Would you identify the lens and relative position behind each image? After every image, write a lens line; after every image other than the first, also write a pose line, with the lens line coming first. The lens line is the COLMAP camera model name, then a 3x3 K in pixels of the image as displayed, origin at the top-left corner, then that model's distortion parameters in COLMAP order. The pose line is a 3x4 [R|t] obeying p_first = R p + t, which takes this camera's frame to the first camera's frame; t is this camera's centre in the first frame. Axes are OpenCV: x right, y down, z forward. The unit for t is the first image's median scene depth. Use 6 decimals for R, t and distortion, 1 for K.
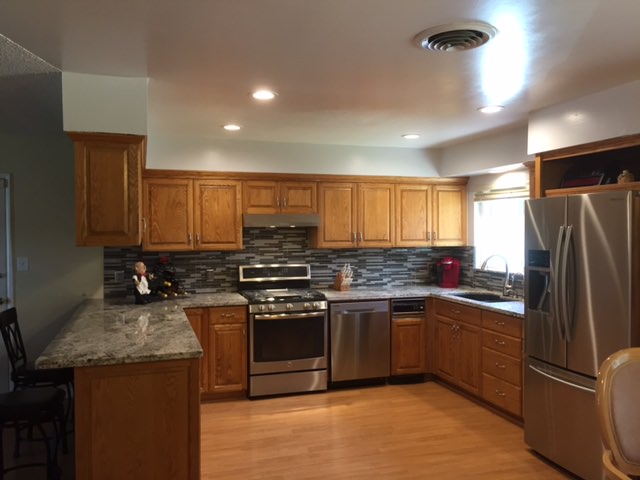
lens RADIAL K [[550.6, 0, 320.0], [0, 550.6, 240.0], [0, 0, 1]] dist [0.025515, 0.001647]
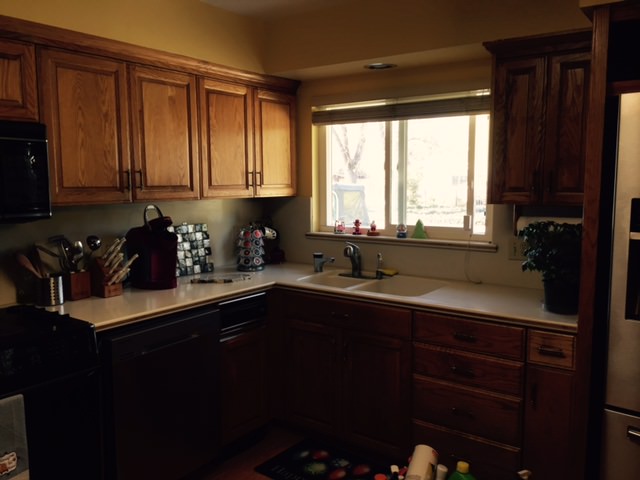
lens RADIAL K [[547.2, 0, 320.0], [0, 547.2, 240.0], [0, 0, 1]] dist [0.078729, -0.124851]
pose [[0.802452, -0.063311, 0.593348, -0.094048], [0.009192, 0.995549, 0.093796, 0.002884], [-0.596646, -0.069813, 0.799462, 0.565300]]
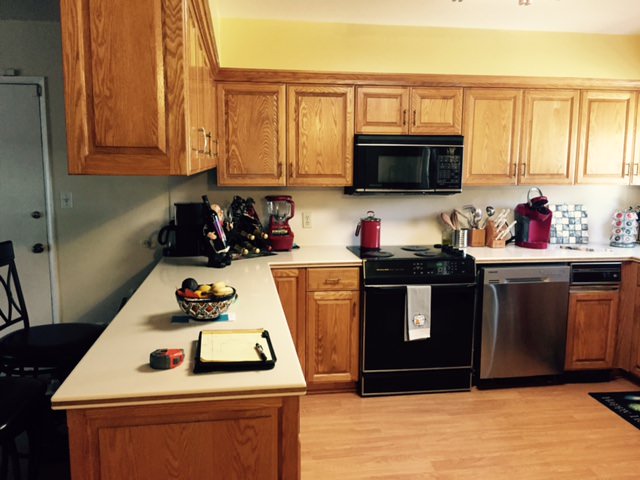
lens RADIAL K [[547.2, 0, 320.0], [0, 547.2, 240.0], [0, 0, 1]] dist [0.078729, -0.124851]
pose [[0.987215, 0.031151, -0.156320, -0.072073], [-0.013013, 0.993195, 0.115734, 0.005331], [0.158862, -0.112220, 0.980902, 0.299435]]
